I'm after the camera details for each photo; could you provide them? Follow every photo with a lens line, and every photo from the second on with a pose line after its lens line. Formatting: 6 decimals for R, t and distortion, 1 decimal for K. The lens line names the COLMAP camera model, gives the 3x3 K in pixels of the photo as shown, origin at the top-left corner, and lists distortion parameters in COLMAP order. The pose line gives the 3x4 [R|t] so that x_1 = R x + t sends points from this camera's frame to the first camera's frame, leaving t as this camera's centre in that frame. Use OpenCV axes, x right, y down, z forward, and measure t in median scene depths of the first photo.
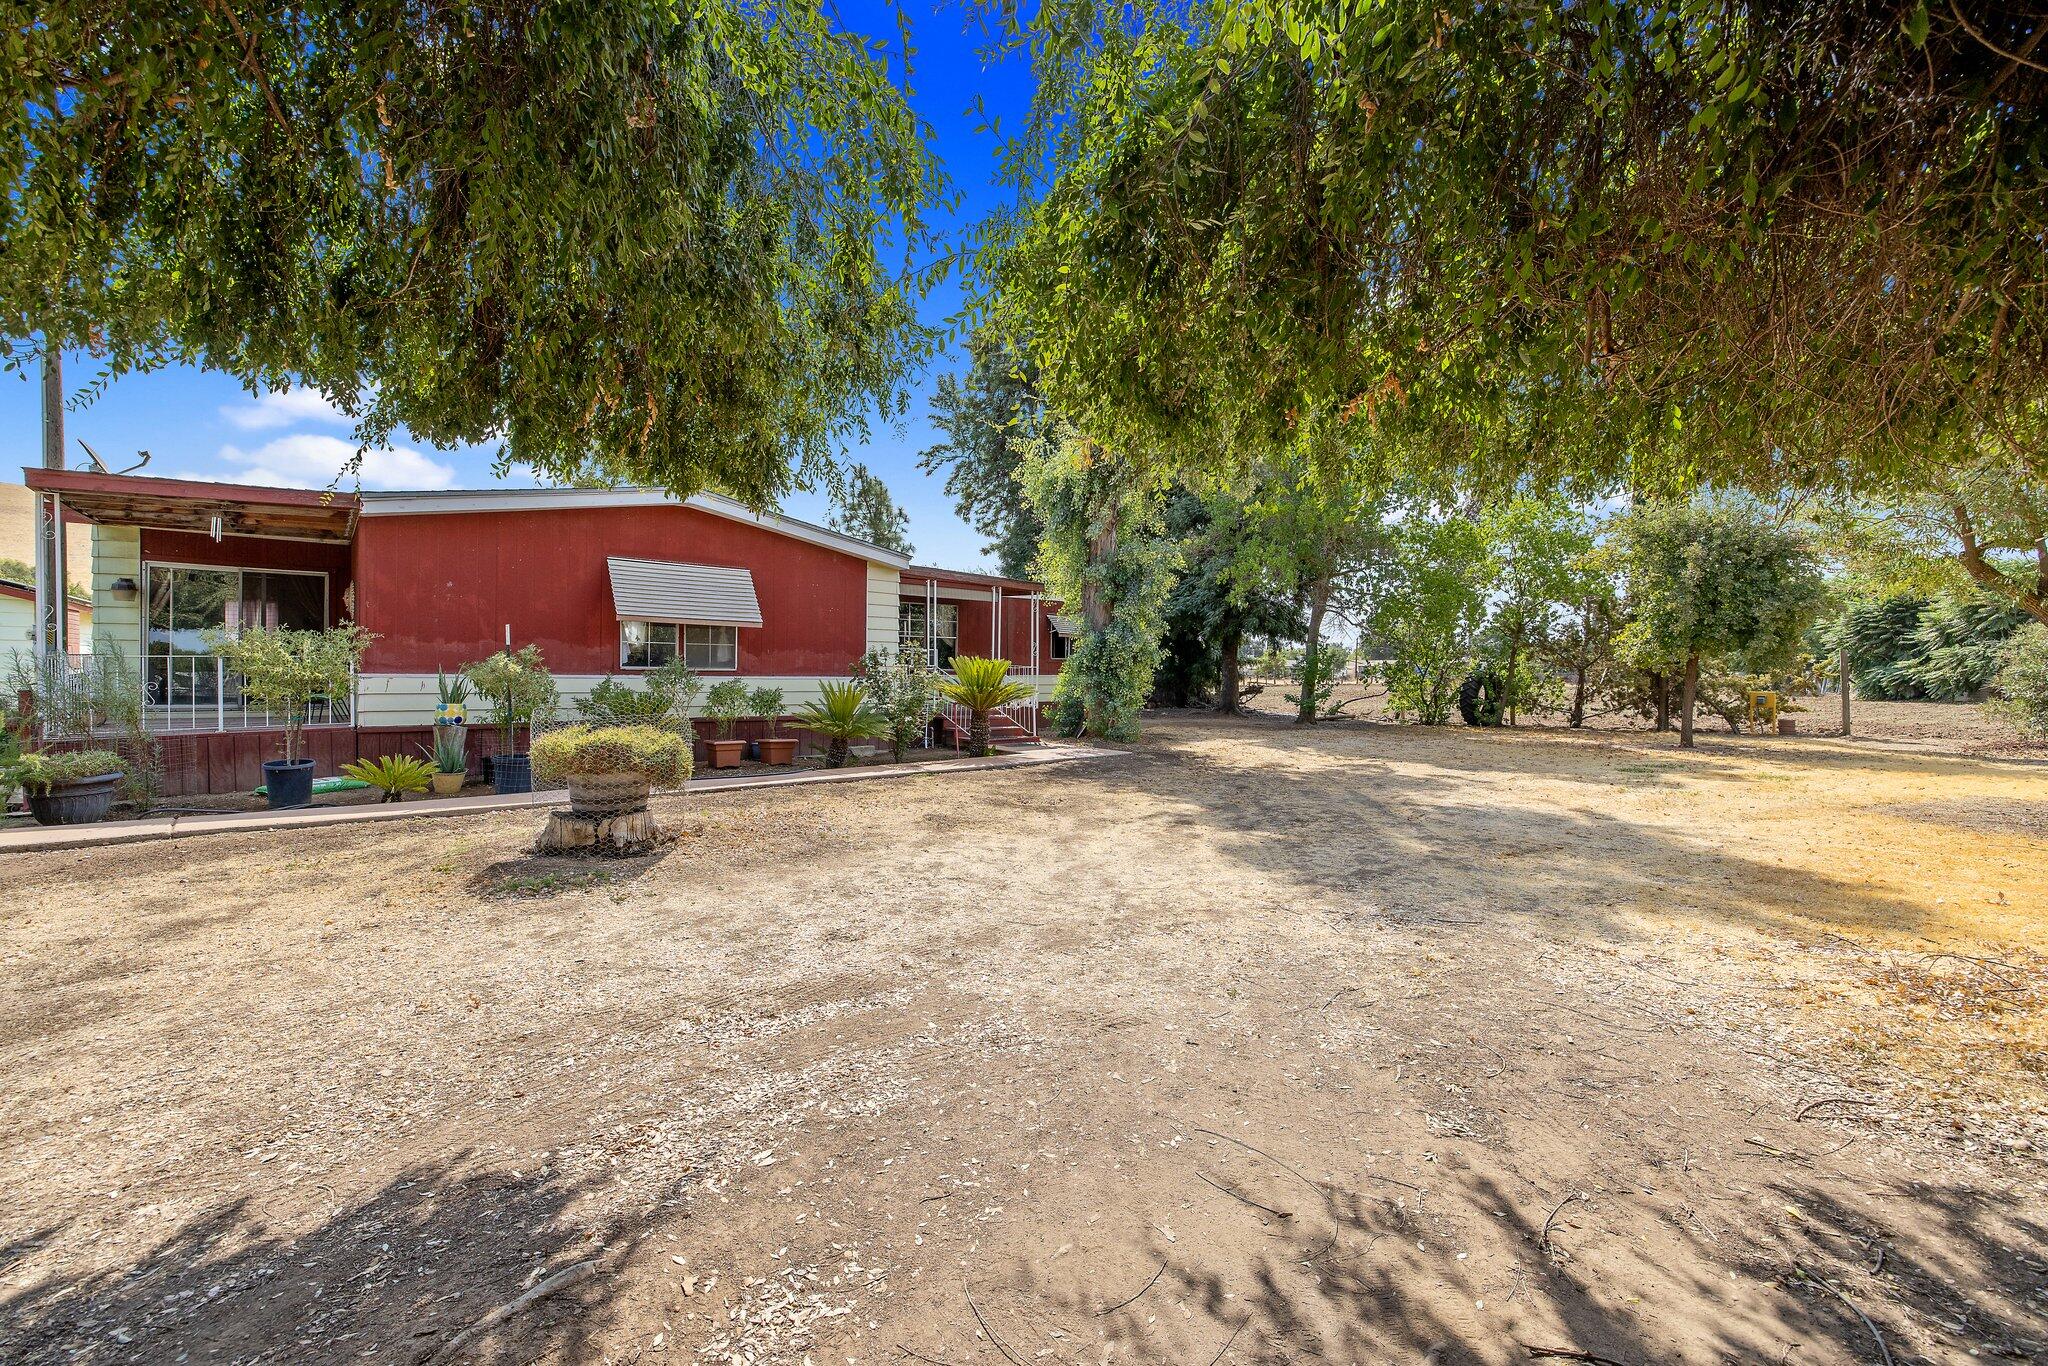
lens RADIAL K [[863.6, 0, 1029.5], [0, 863.6, 672.5], [0, 0, 1]] dist [0.000439, -0.000038]
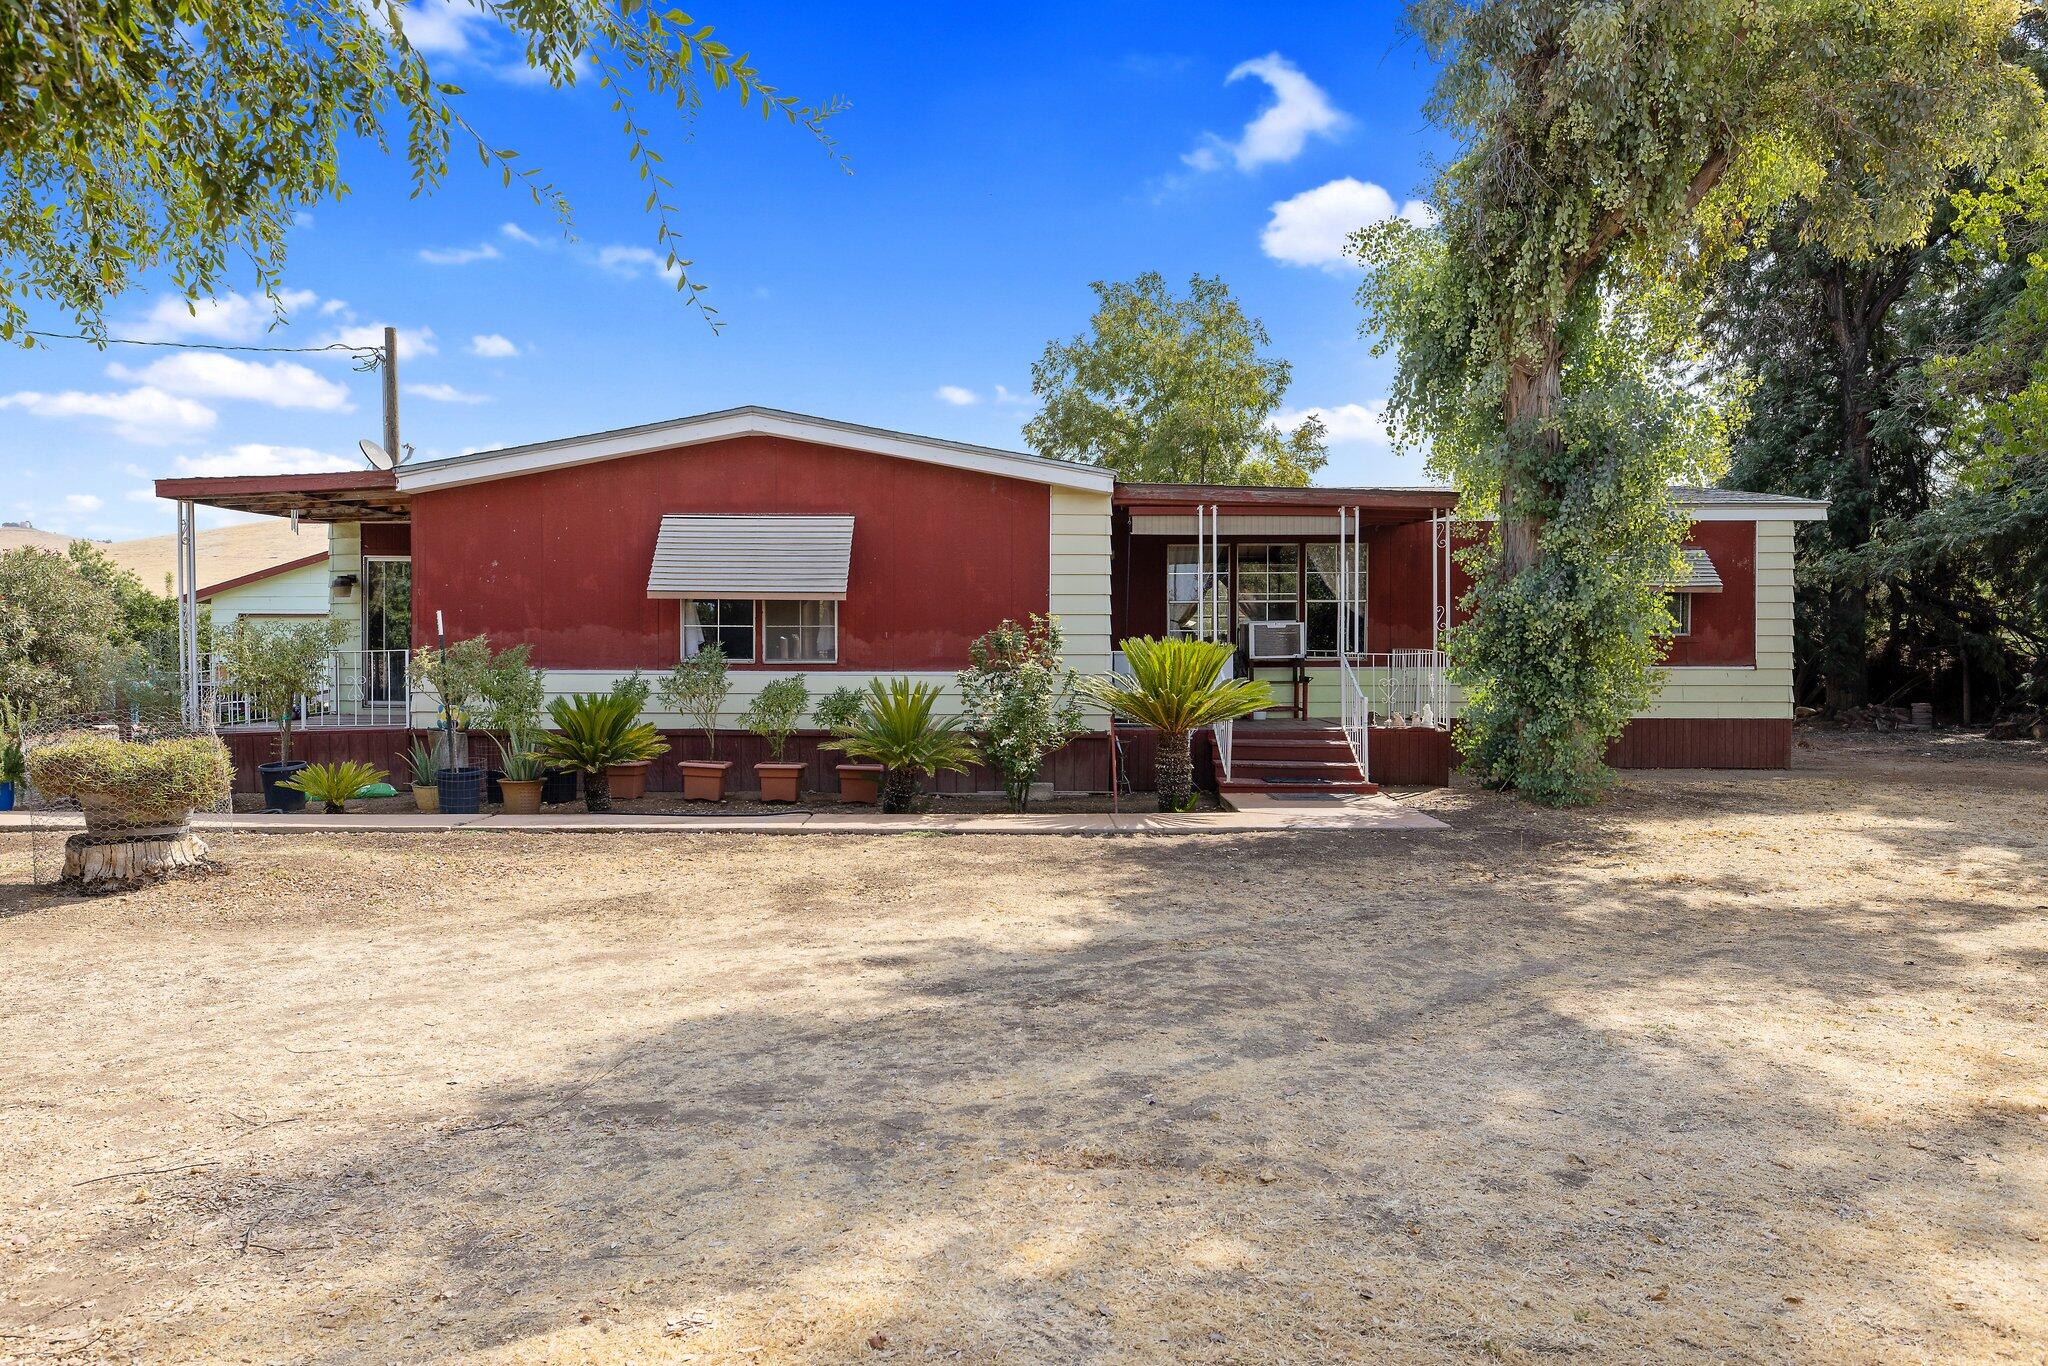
lens RADIAL K [[1348.4, 0, 1021.2], [0, 1348.4, 681.1], [0, 0, 1]] dist [0.007442, 0.000133]
pose [[0.744775, 0.006504, -0.667284, 0.524666], [0.005128, 0.999867, 0.015470, -0.004013], [0.667296, -0.014943, 0.744643, 0.309654]]
